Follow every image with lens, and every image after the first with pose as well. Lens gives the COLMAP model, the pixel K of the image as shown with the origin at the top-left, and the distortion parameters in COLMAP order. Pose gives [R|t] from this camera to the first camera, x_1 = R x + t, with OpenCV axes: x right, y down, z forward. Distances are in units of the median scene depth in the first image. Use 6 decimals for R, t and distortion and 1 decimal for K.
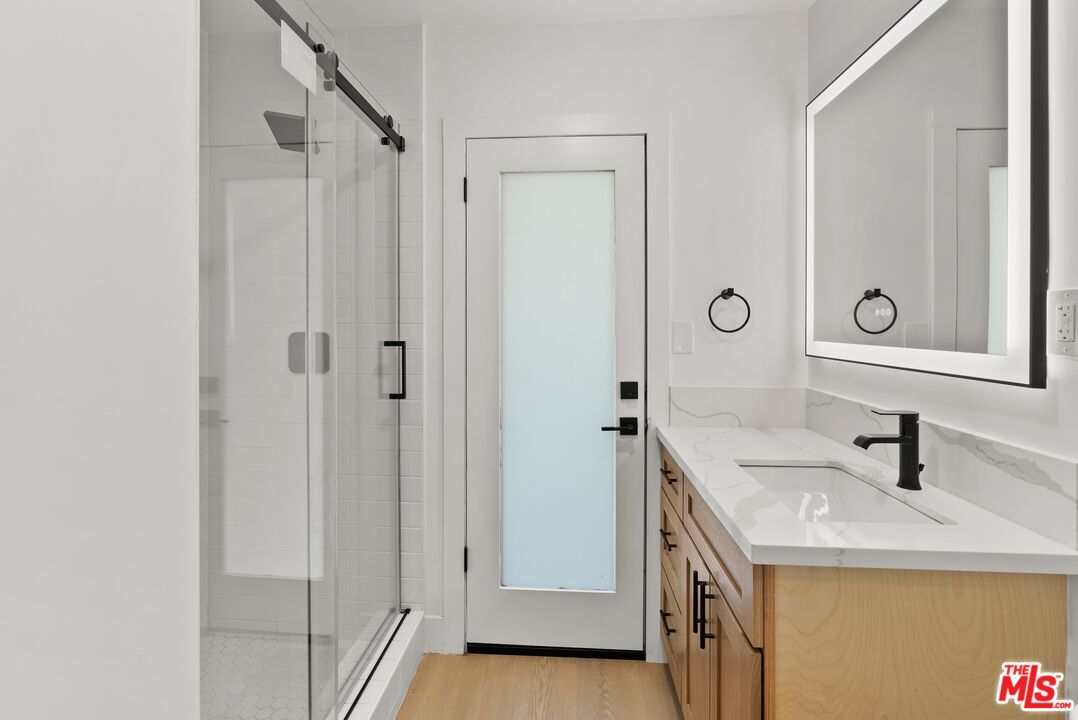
lens RADIAL K [[498.5, 0, 544.0], [0, 498.5, 331.4], [0, 0, 1]] dist [-0.002290, 0.000759]
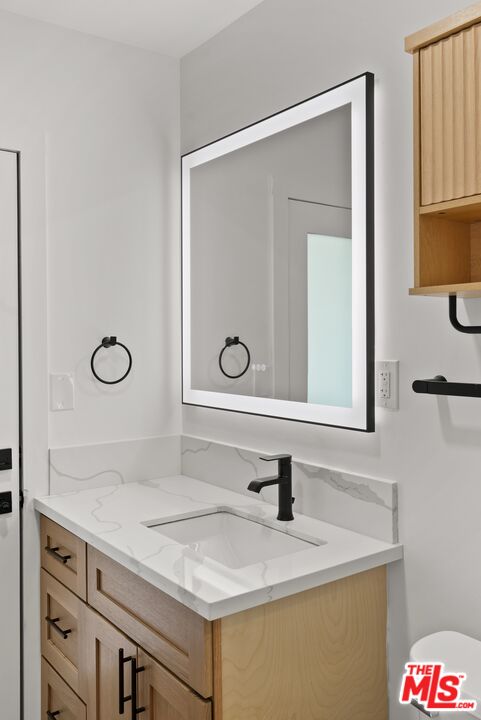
lens RADIAL K [[627.1, 0, 240.5], [0, 627.1, 360.0], [0, 0, 1]] dist [0.007460, 0.013744]
pose [[0.763090, -0.028319, 0.645671, -0.298067], [0.016582, 0.999569, 0.024244, -0.101125], [-0.646079, -0.007794, 0.763231, -0.063521]]
